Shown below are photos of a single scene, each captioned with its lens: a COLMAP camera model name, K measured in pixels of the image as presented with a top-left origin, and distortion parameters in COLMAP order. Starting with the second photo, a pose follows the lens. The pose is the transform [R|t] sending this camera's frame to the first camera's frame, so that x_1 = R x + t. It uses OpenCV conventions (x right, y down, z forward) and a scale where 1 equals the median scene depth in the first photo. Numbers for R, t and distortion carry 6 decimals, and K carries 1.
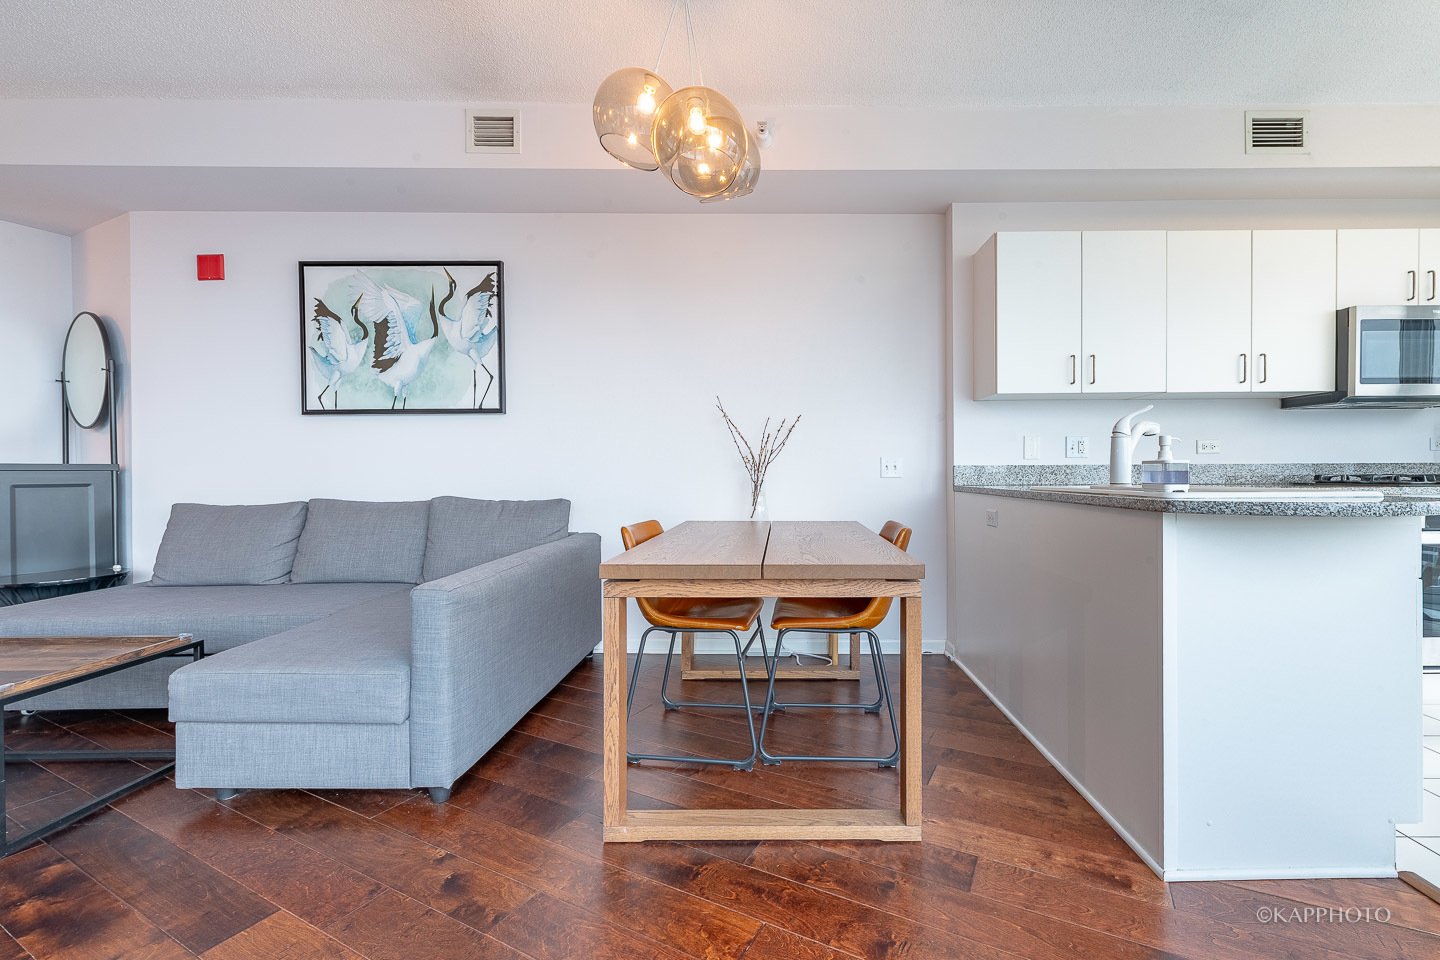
lens RADIAL K [[565.2, 0, 670.0], [0, 565.2, 477.7], [0, 0, 1]] dist [0.009565, -0.001730]
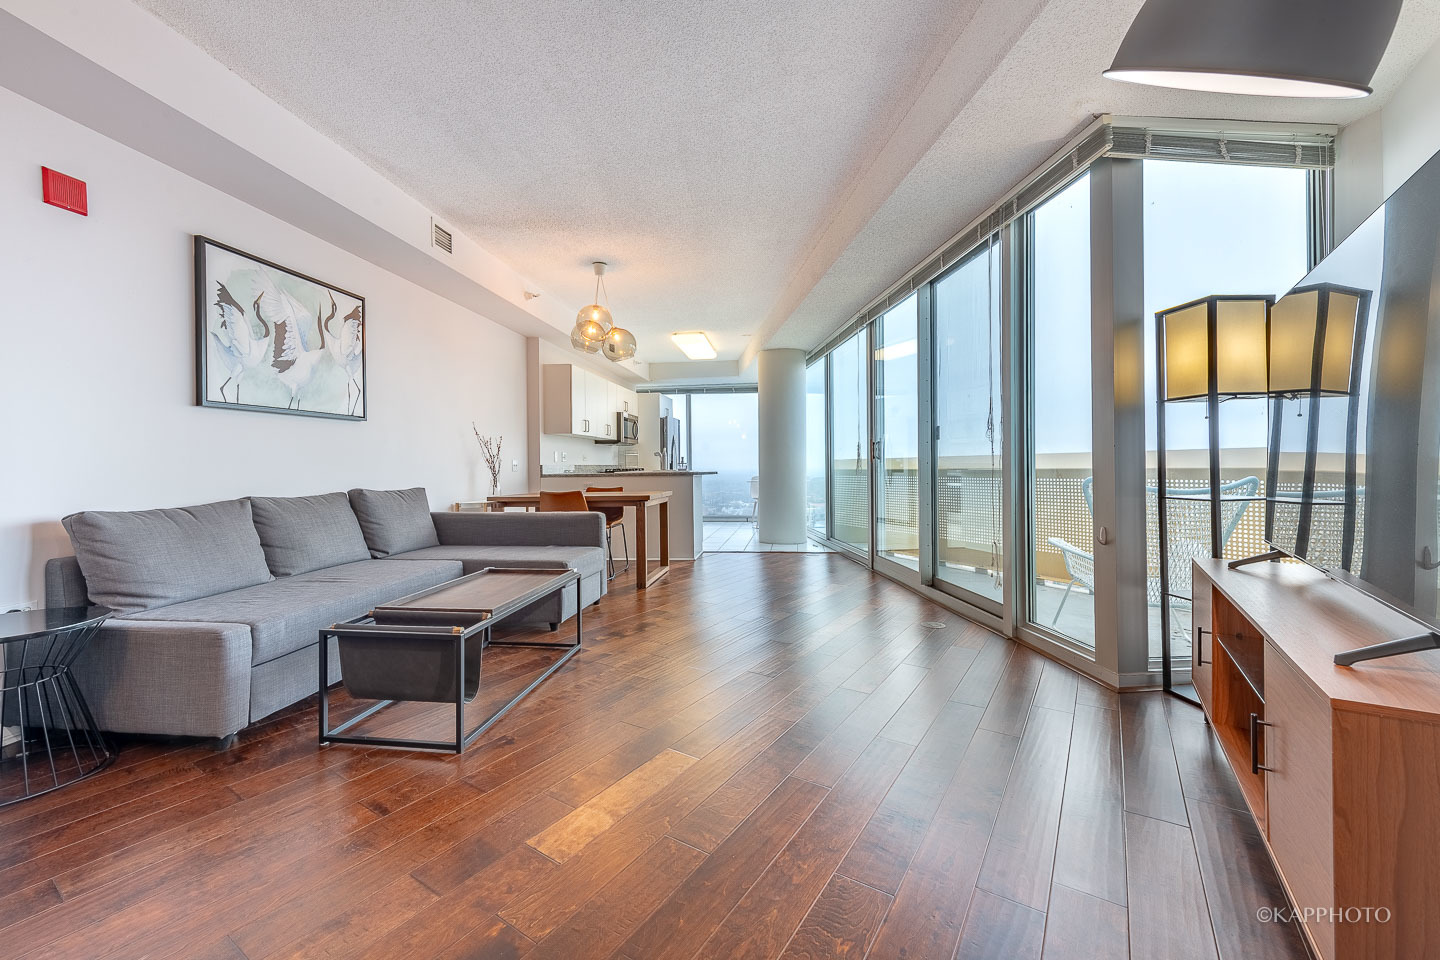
lens RADIAL K [[565.2, 0, 726.8], [0, 565.2, 468.1], [0, 0, 1]] dist [0.009565, -0.001730]
pose [[0.133997, -0.001686, 0.990980, -1.427096], [0.022054, 0.999756, -0.001281, 0.007816], [-0.990736, 0.022027, 0.134002, 0.058606]]
